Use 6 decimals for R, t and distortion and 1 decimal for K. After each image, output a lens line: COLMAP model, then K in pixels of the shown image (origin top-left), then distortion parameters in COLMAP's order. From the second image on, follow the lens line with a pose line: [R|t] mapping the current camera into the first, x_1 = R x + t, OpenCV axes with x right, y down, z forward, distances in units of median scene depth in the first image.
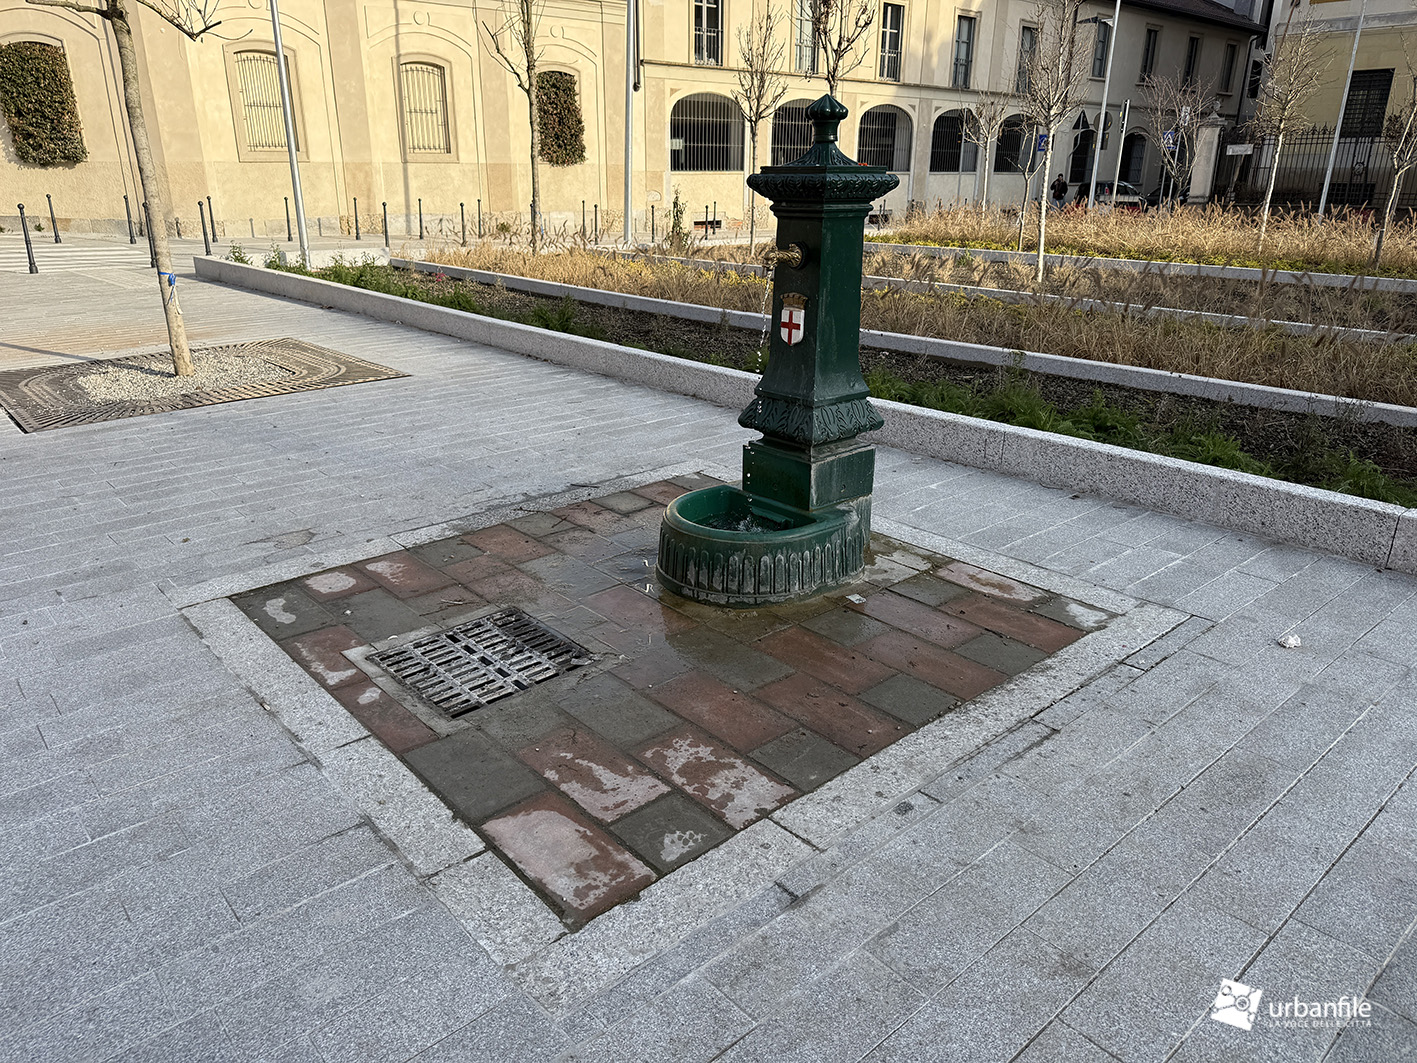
lens RADIAL K [[1002.8, 0, 703.0], [0, 1002.8, 537.5], [0, 0, 1]] dist [0.006034, -0.007545]
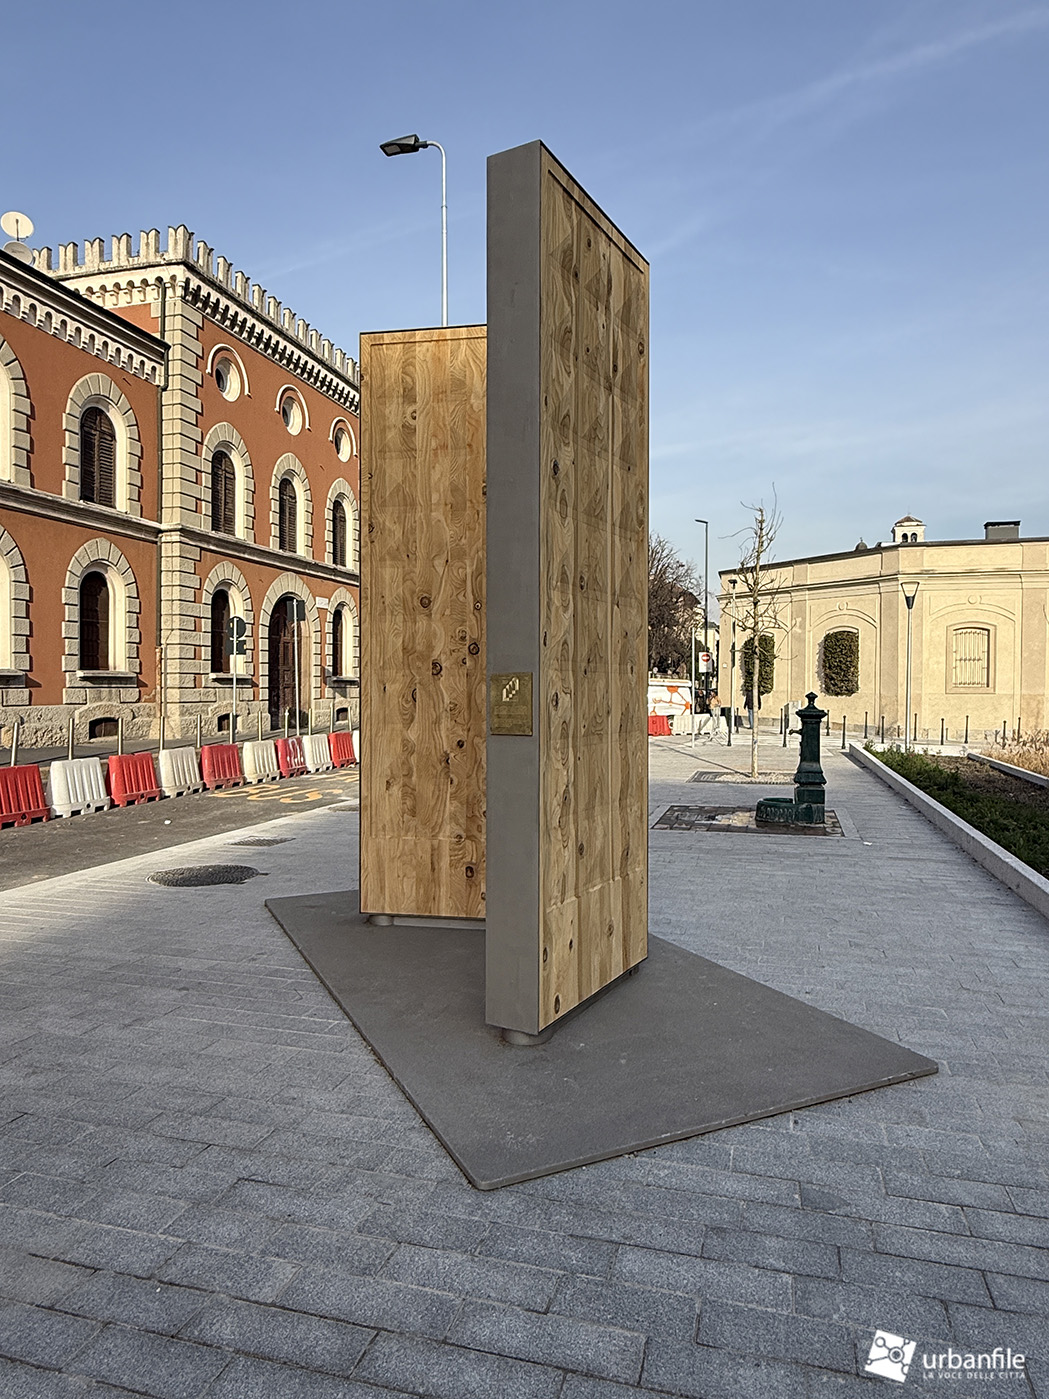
lens RADIAL K [[889.5, 0, 519.9], [0, 889.5, 696.6], [0, 0, 1]] dist [-0.002326, -0.000830]
pose [[0.545330, 0.012606, -0.838126, 0.253999], [-0.295430, 0.938616, -0.178105, 0.054937], [0.784434, 0.344734, 0.515580, -0.175551]]
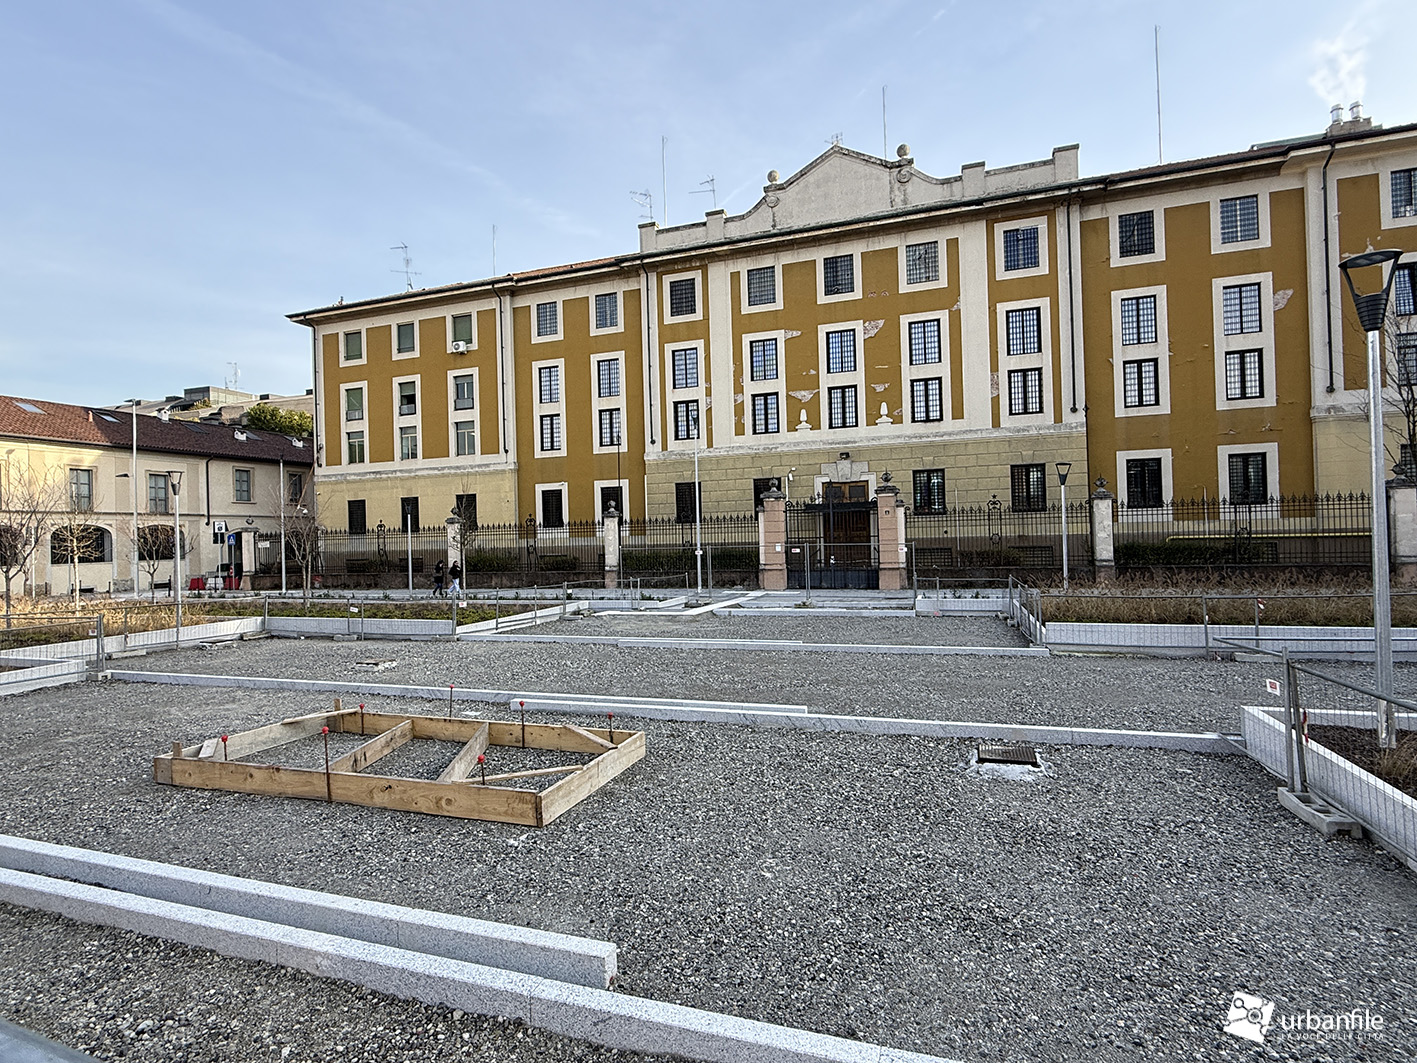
lens RADIAL K [[710.8, 0, 704.8], [0, 710.8, 528.9], [0, 0, 1]] dist [0.001492, -0.000189]
pose [[0.868864, -0.024449, 0.494447, 0.687373], [0.198659, 0.932053, -0.303004, 0.114805], [-0.453443, 0.361496, 0.814684, -0.374114]]
